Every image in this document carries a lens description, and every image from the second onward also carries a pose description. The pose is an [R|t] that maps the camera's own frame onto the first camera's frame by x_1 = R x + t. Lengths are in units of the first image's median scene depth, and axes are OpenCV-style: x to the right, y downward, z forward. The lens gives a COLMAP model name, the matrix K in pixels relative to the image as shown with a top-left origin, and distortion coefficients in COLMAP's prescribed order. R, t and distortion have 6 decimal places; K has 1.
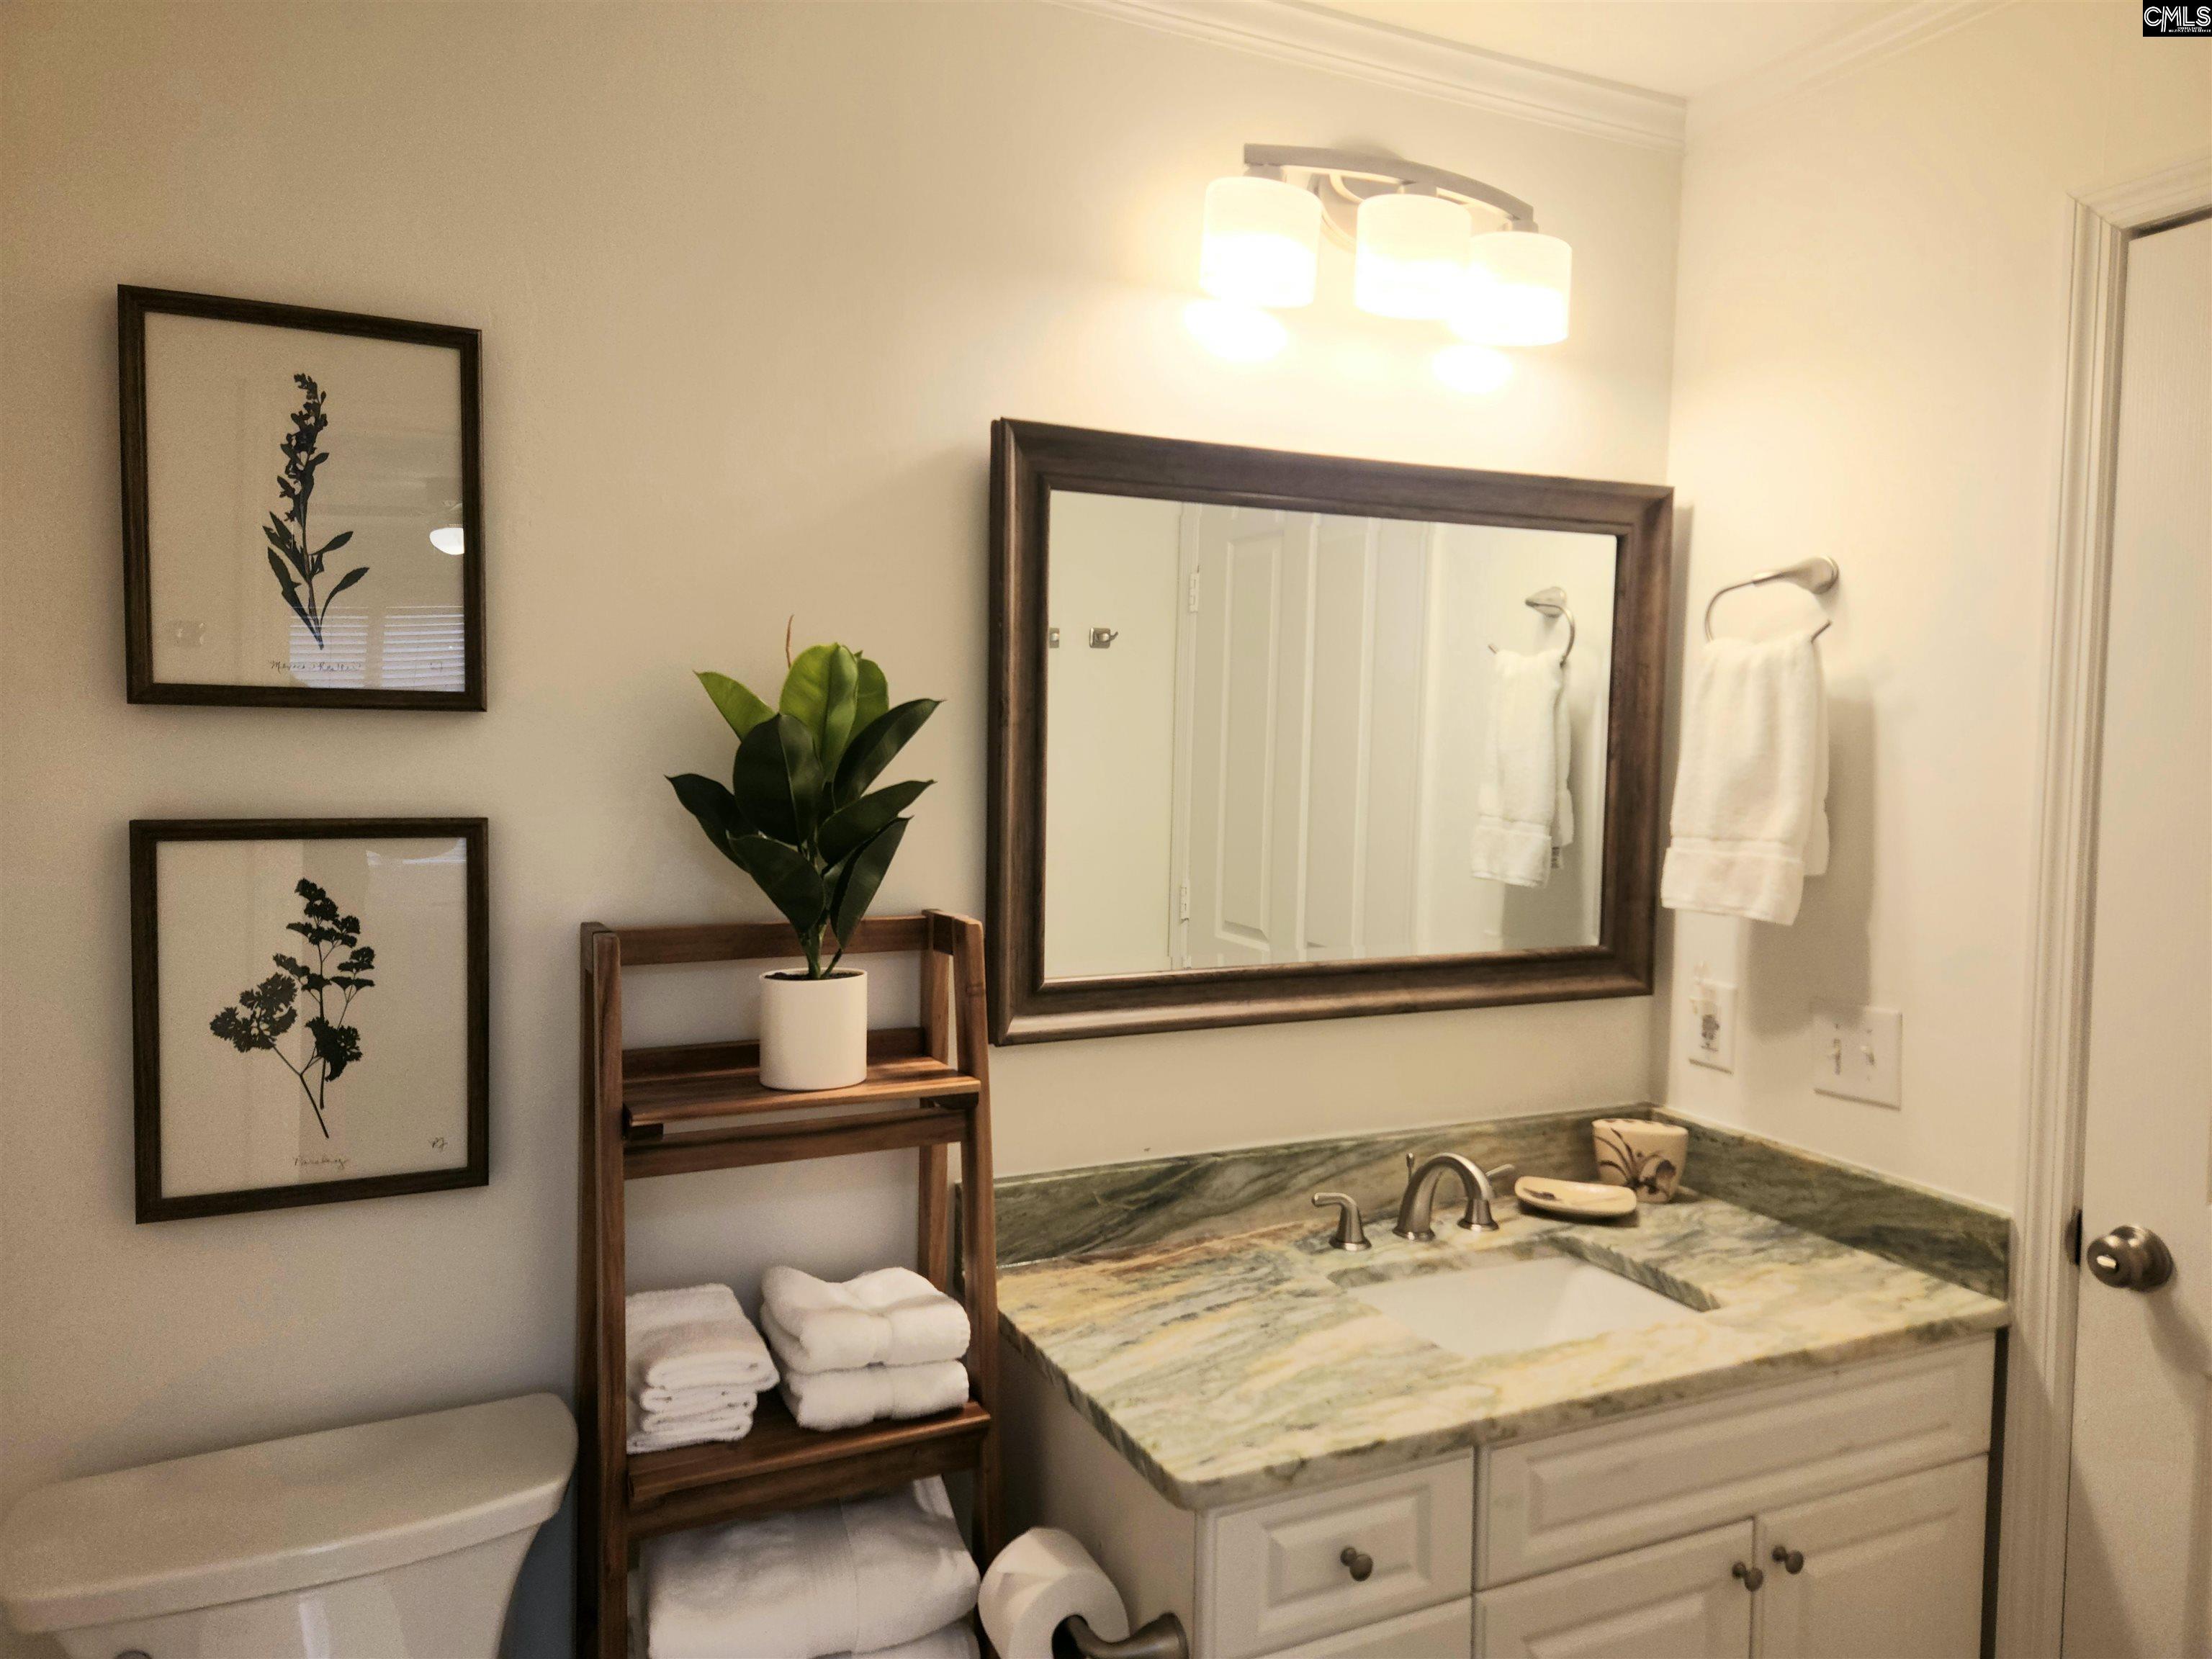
lens RADIAL K [[1477.6, 0, 1095.7], [0, 1477.6, 825.1], [0, 0, 1]] dist [0.069730, -0.051067]
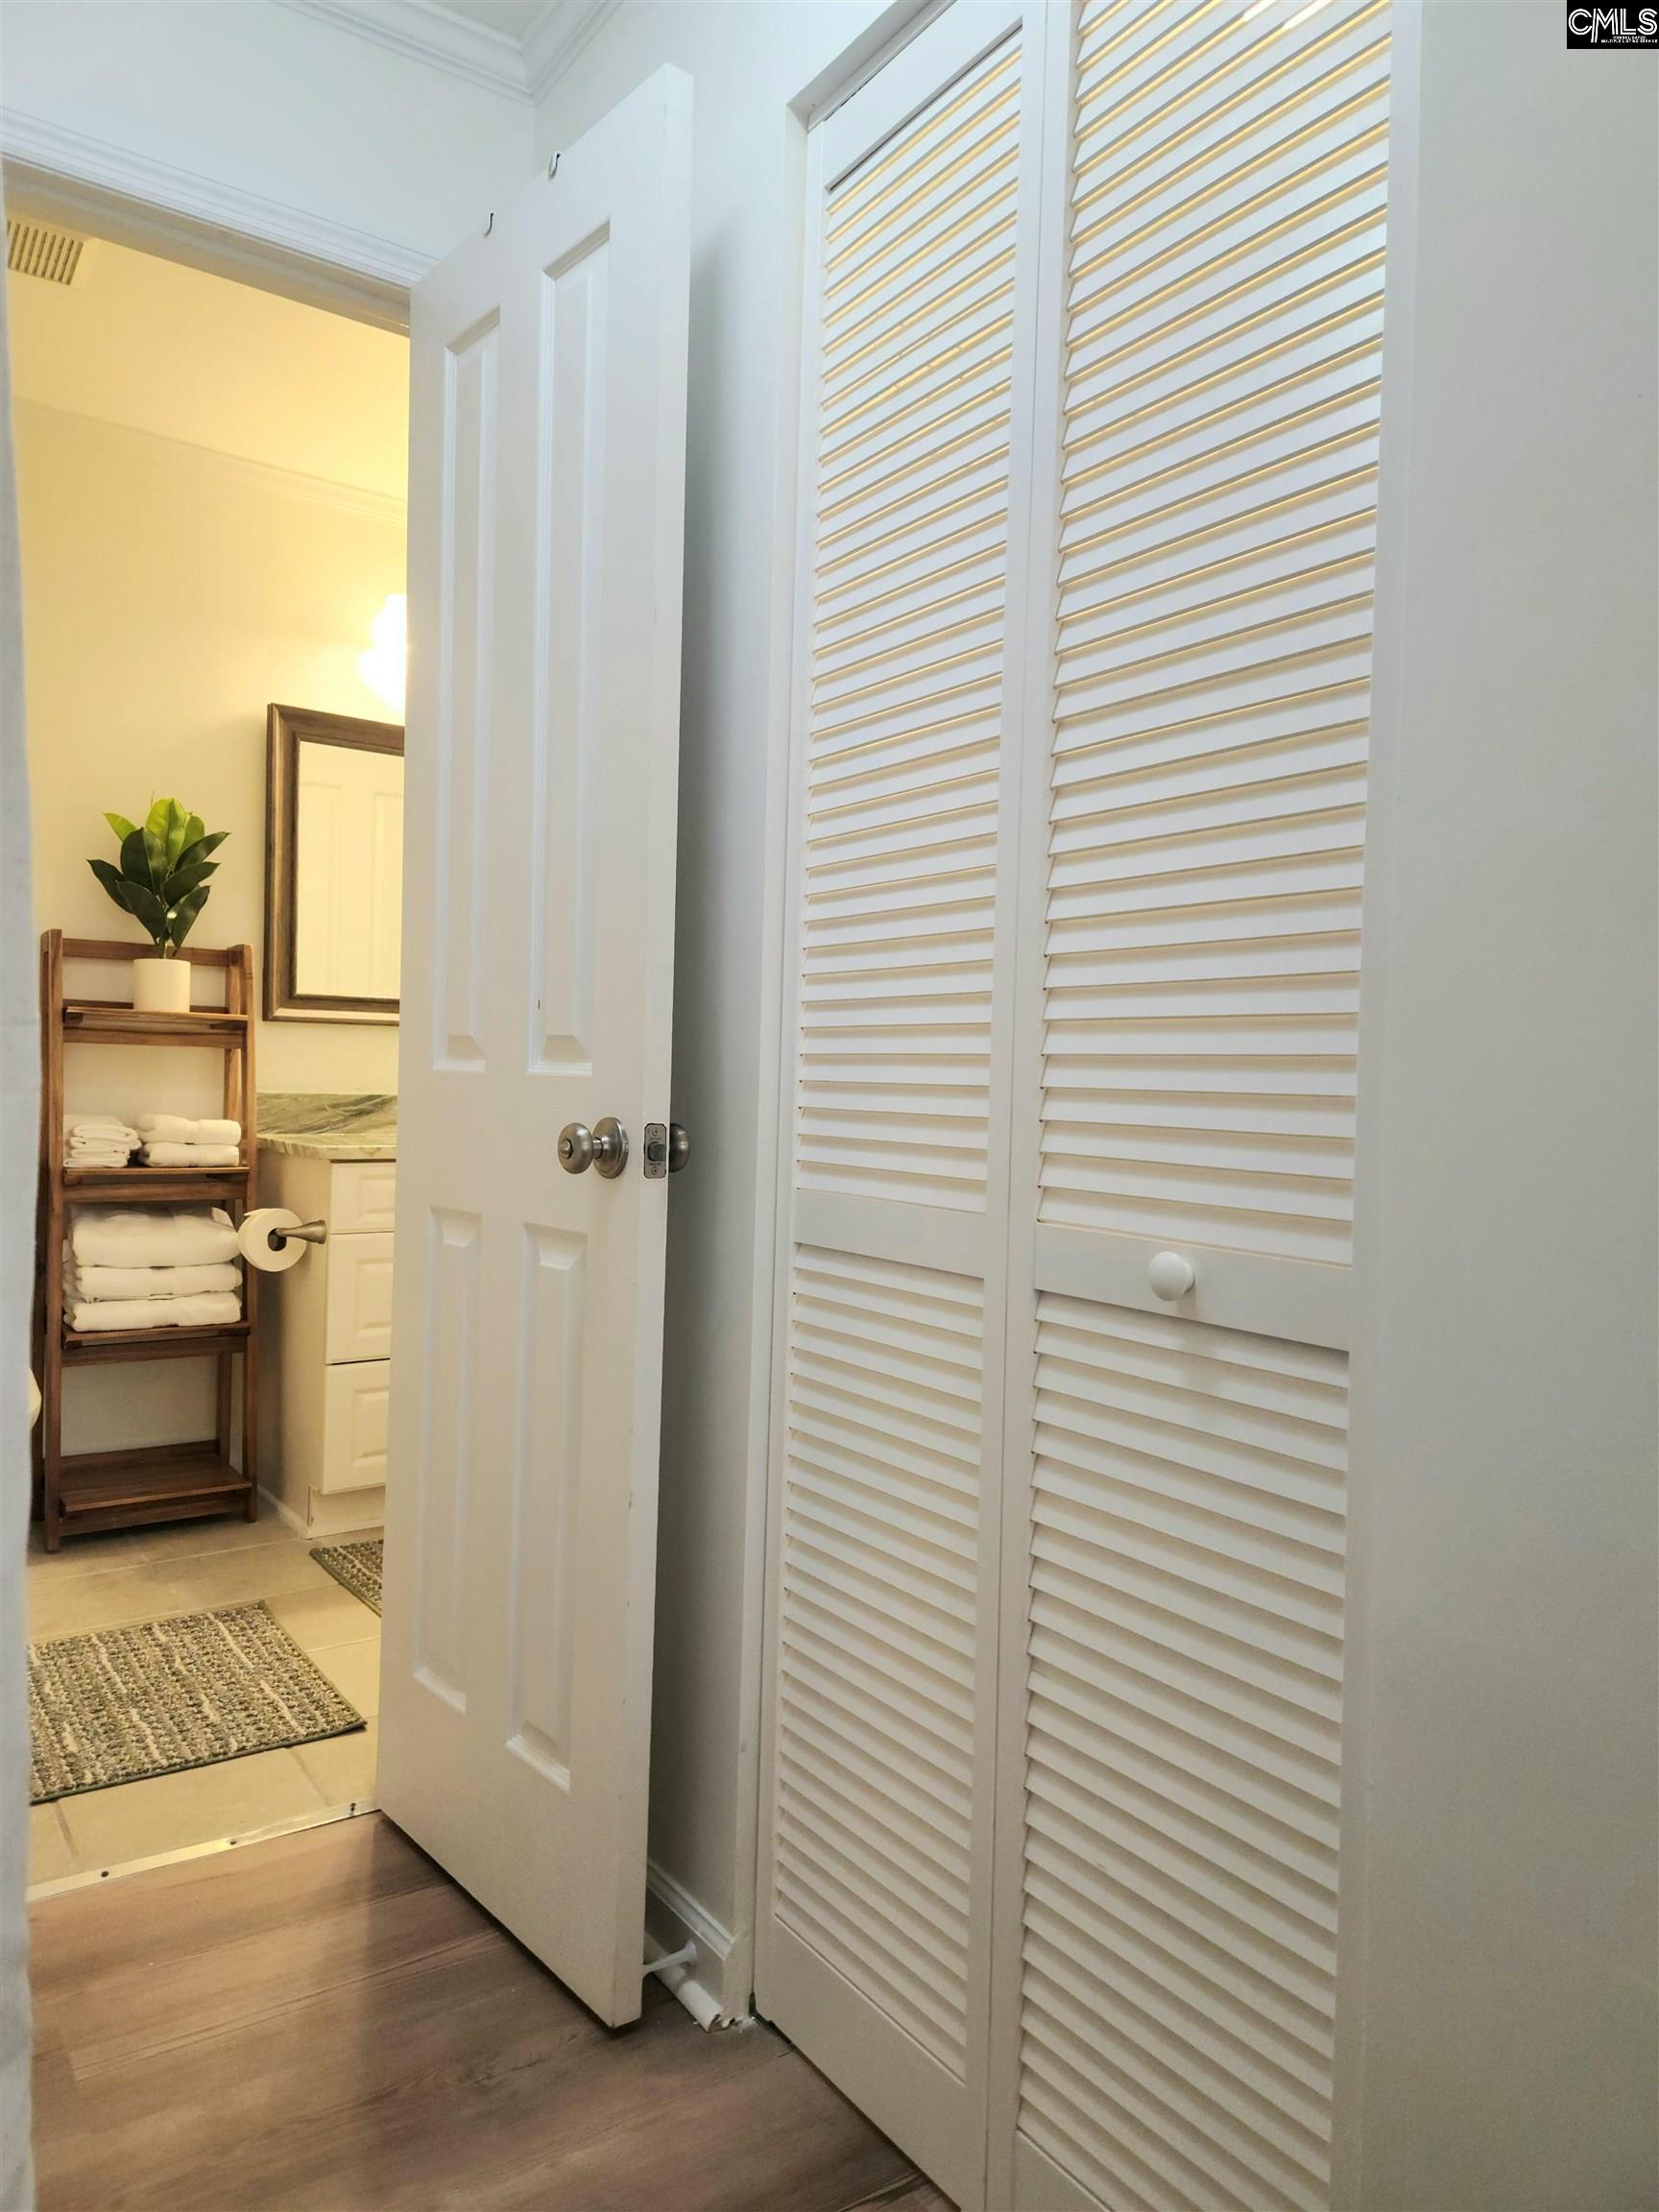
lens RADIAL K [[1477.6, 0, 821.3], [0, 1477.6, 1103.7], [0, 0, 1]] dist [0.069730, -0.051067]
pose [[0.985984, 0.009281, 0.166584, 0.378620], [-0.003731, 0.999428, -0.033598, 0.372908], [-0.166800, 0.032505, 0.985455, -1.231508]]
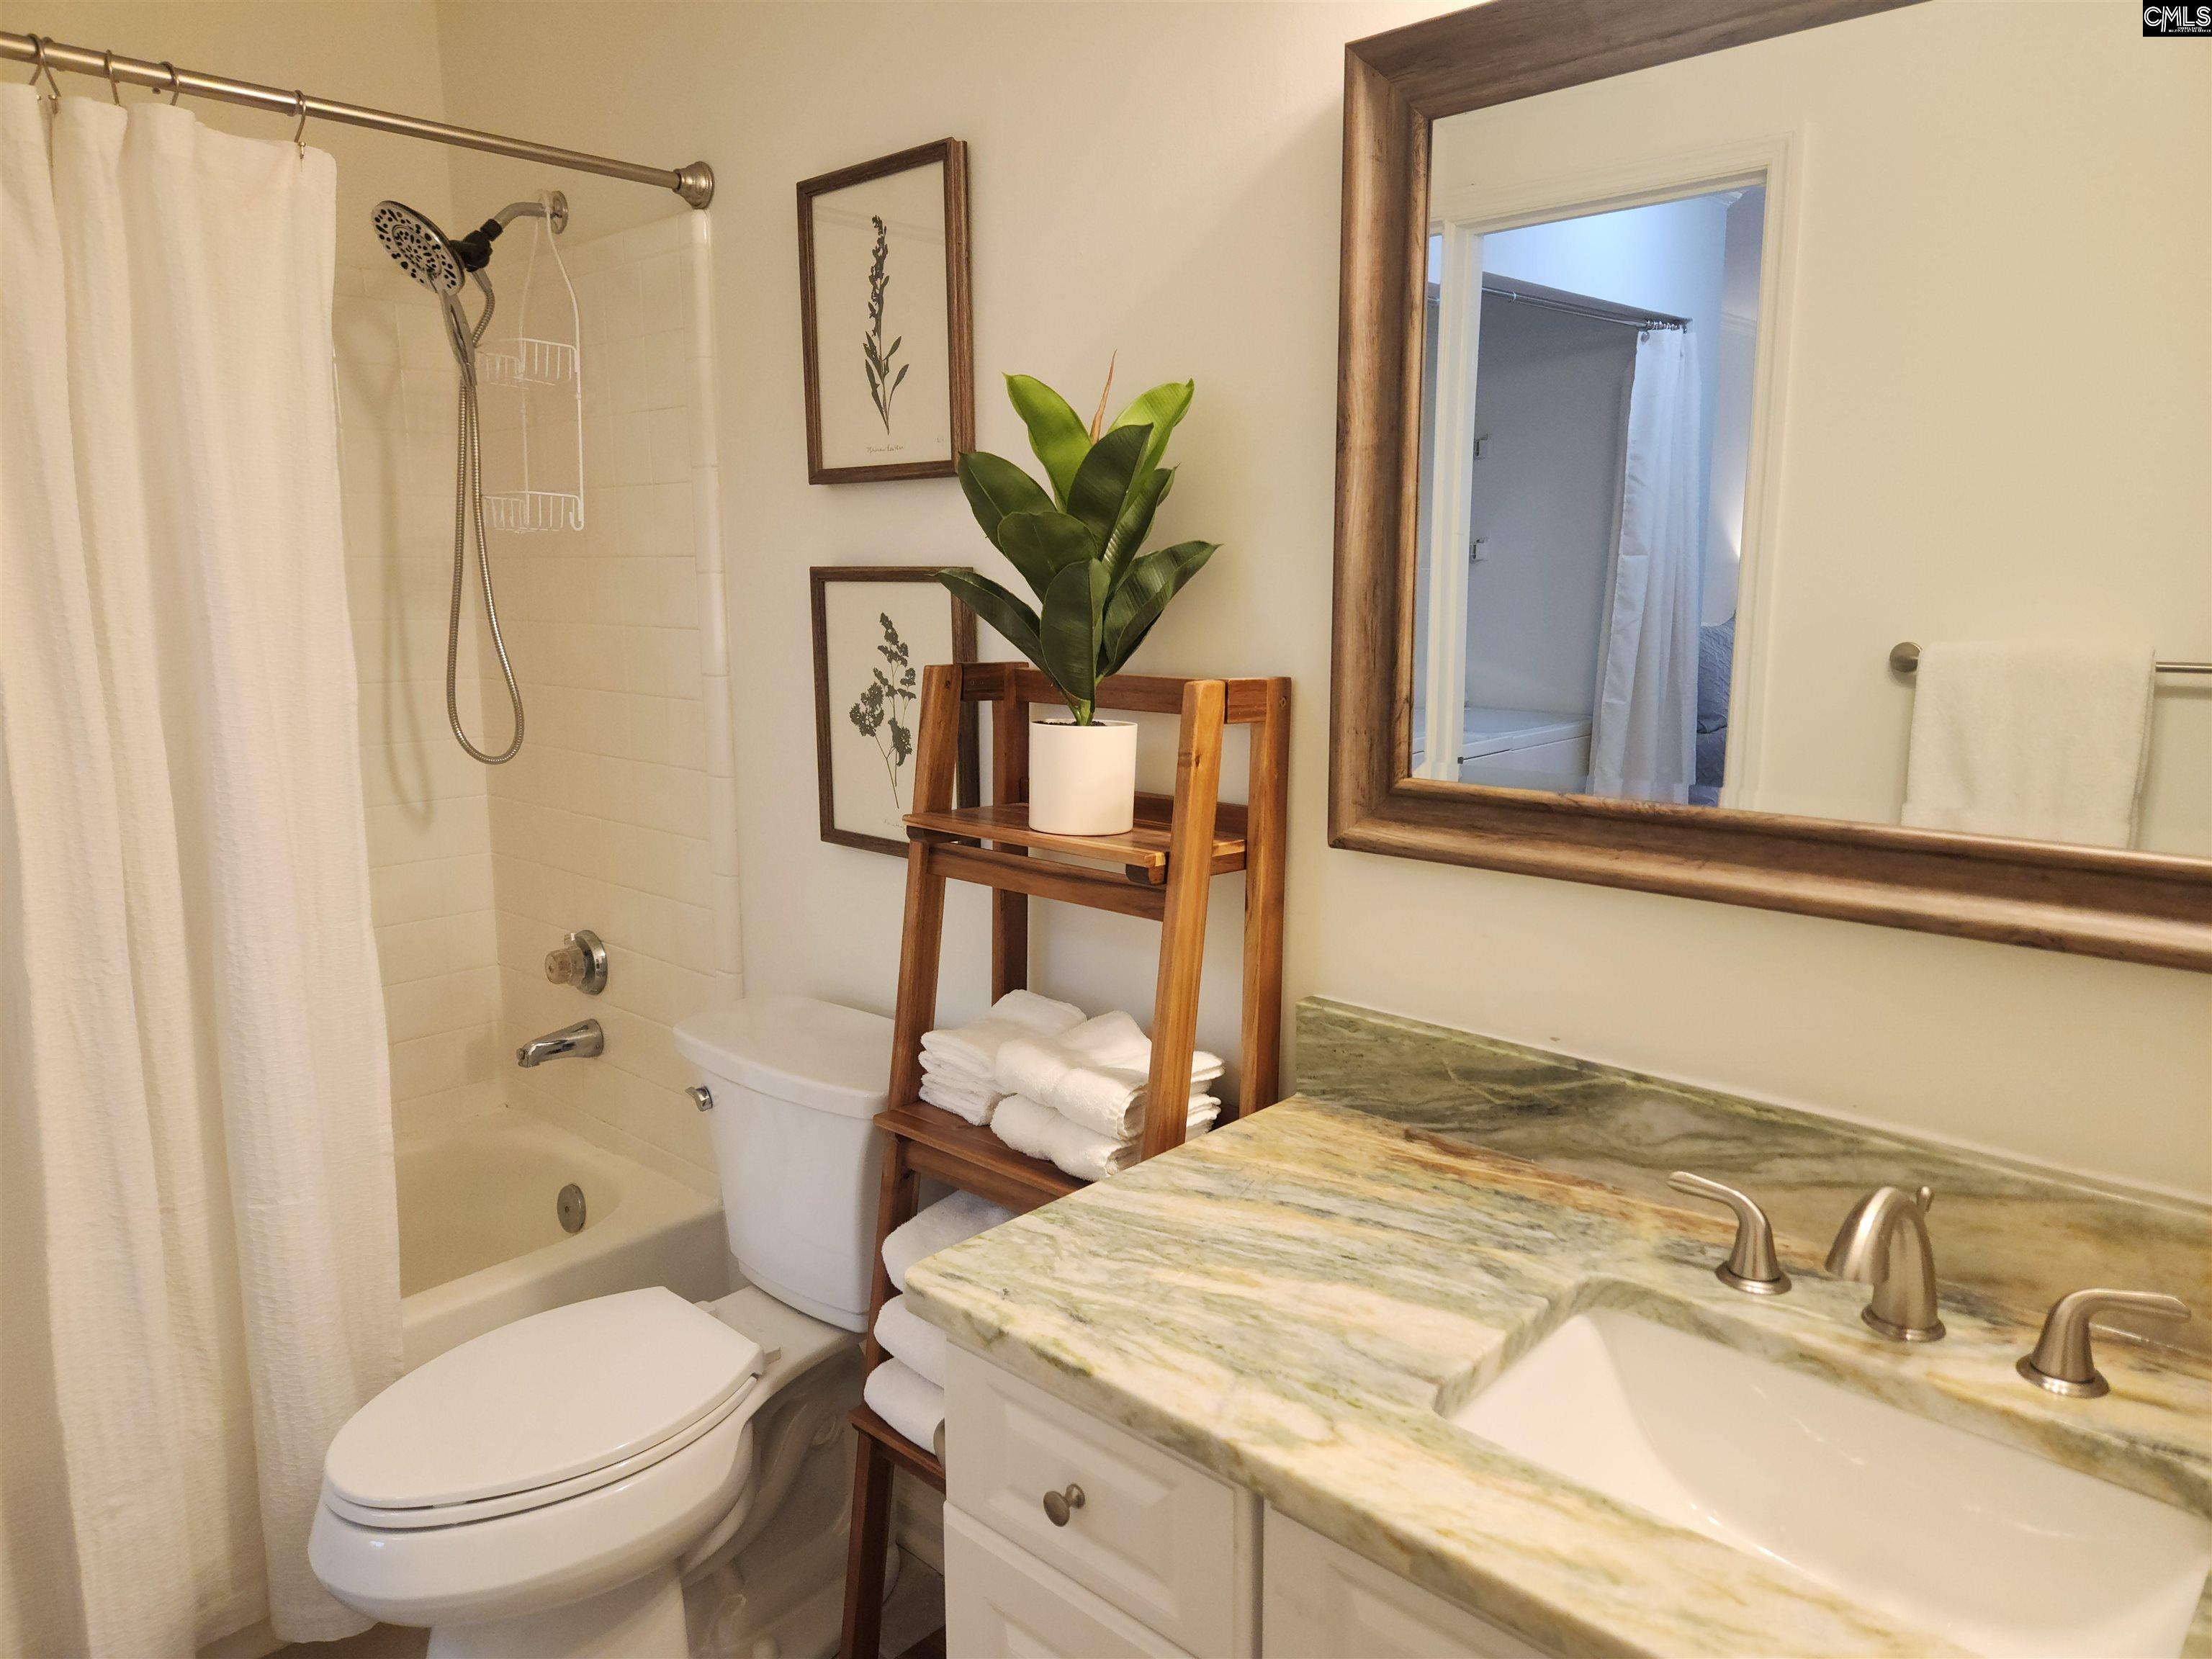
lens RADIAL K [[1477.6, 0, 1089.8], [0, 1477.6, 824.0], [0, 0, 1]] dist [0.069730, -0.051067]
pose [[0.367883, 0.139920, -0.919285, 0.748020], [-0.046653, 0.990146, 0.132036, 0.037892], [0.928701, -0.005687, 0.370786, 0.648394]]
